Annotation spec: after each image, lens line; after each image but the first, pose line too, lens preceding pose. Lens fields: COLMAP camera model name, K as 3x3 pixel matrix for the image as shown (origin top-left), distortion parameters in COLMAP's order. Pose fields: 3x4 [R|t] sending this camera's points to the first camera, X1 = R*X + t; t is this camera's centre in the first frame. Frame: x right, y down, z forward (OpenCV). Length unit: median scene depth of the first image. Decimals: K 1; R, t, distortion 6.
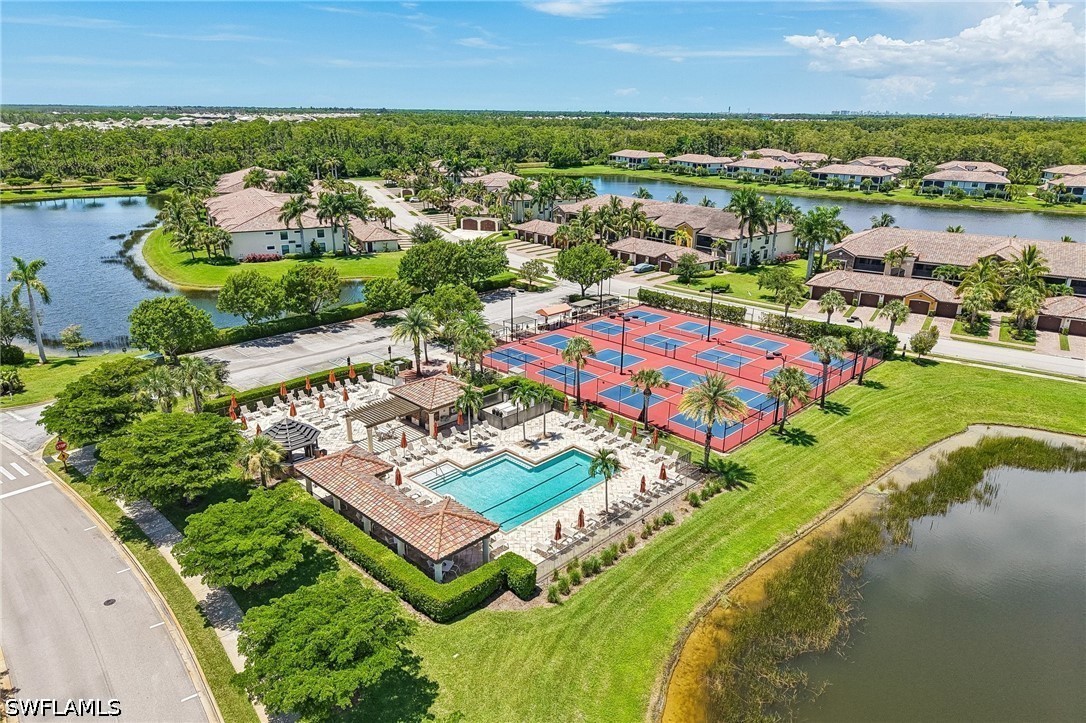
lens RADIAL K [[714.1, 0, 567.4], [0, 714.1, 362.5], [0, 0, 1]] dist [0.056222, -0.062901]
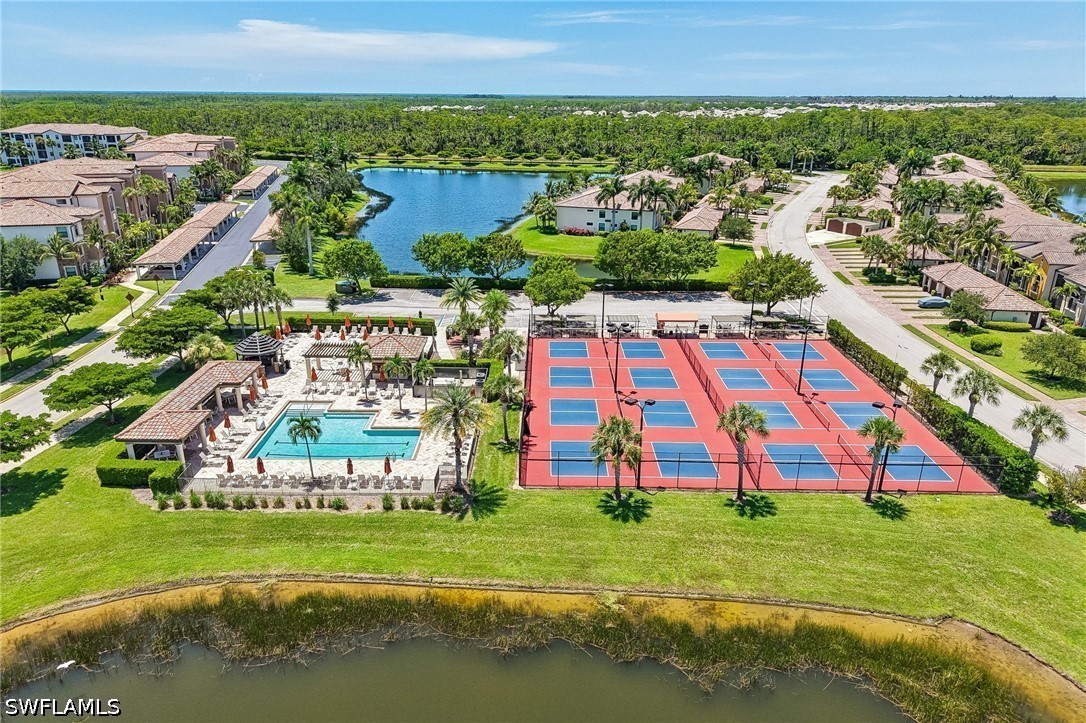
lens RADIAL K [[777.3, 0, 572.4], [0, 777.3, 326.9], [0, 0, 1]] dist [0.065745, -0.072794]
pose [[0.687005, 0.201890, -0.698043, 0.650695], [-0.240536, 0.969655, 0.043713, -0.084783], [0.685687, 0.137873, 0.714720, 0.264524]]
